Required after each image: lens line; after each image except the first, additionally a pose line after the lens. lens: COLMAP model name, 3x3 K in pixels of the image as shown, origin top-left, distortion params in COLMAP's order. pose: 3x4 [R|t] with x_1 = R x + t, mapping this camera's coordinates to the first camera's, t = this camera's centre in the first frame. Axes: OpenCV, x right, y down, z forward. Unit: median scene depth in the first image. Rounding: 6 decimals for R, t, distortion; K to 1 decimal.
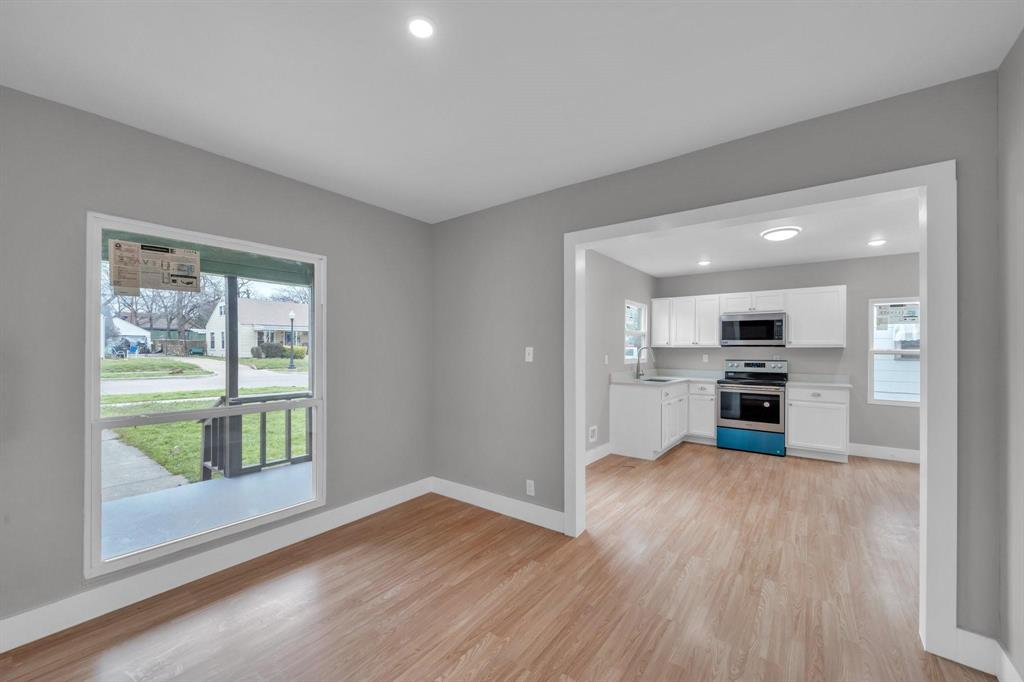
lens RADIAL K [[395.2, 0, 511.4], [0, 395.2, 350.5], [0, 0, 1]] dist [0.000788, 0.000058]
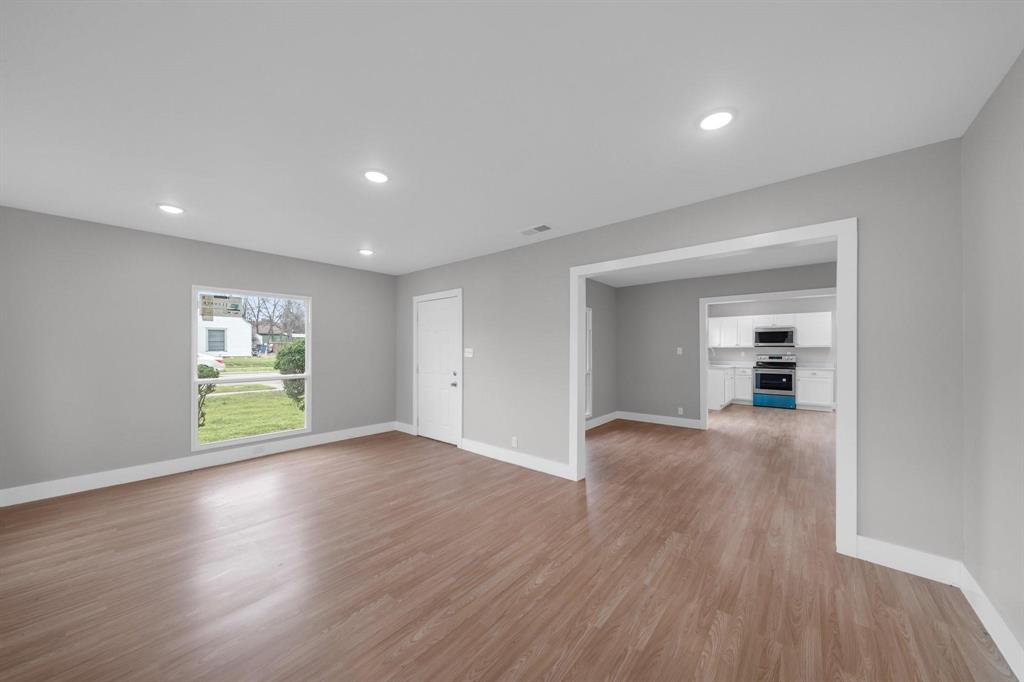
lens RADIAL K [[347.2, 0, 511.7], [0, 347.2, 348.3], [0, 0, 1]] dist [-0.000169, -0.000046]
pose [[0.998621, -0.003058, -0.052414, -0.461739], [0.002687, 0.999971, -0.007152, 0.004378], [0.052434, 0.007001, 0.998600, -0.578914]]
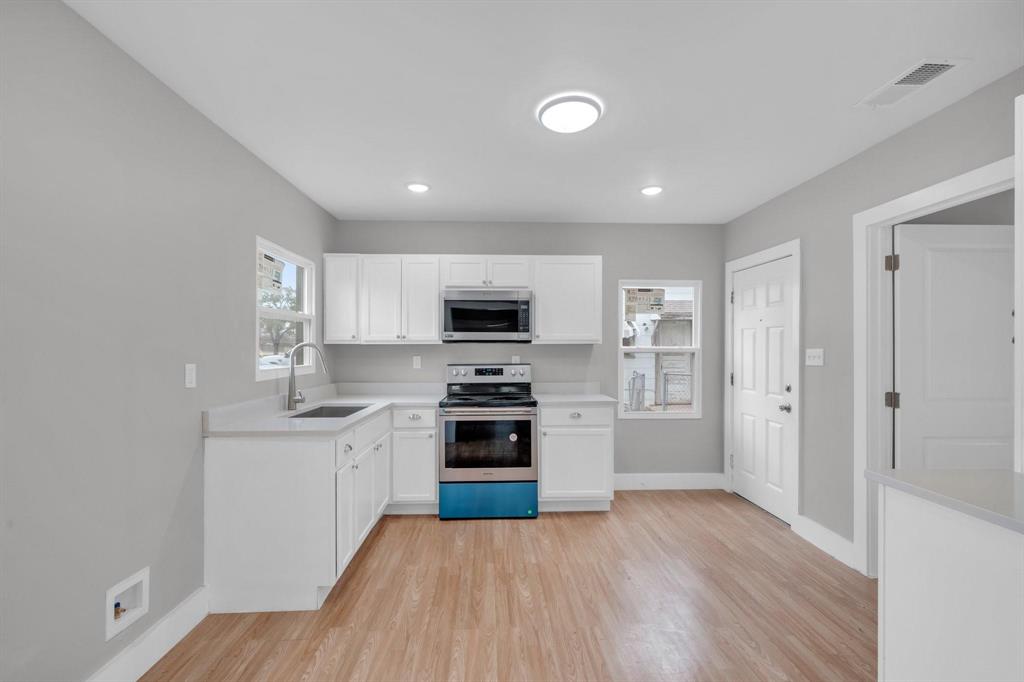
lens RADIAL K [[442.7, 0, 512.6], [0, 442.7, 346.8], [0, 0, 1]] dist [-0.003276, -0.000062]
pose [[0.760742, -0.003679, 0.649044, 0.193915], [0.007068, 0.999972, -0.002617, -0.001440], [-0.649016, 0.006578, 0.760746, 0.460350]]
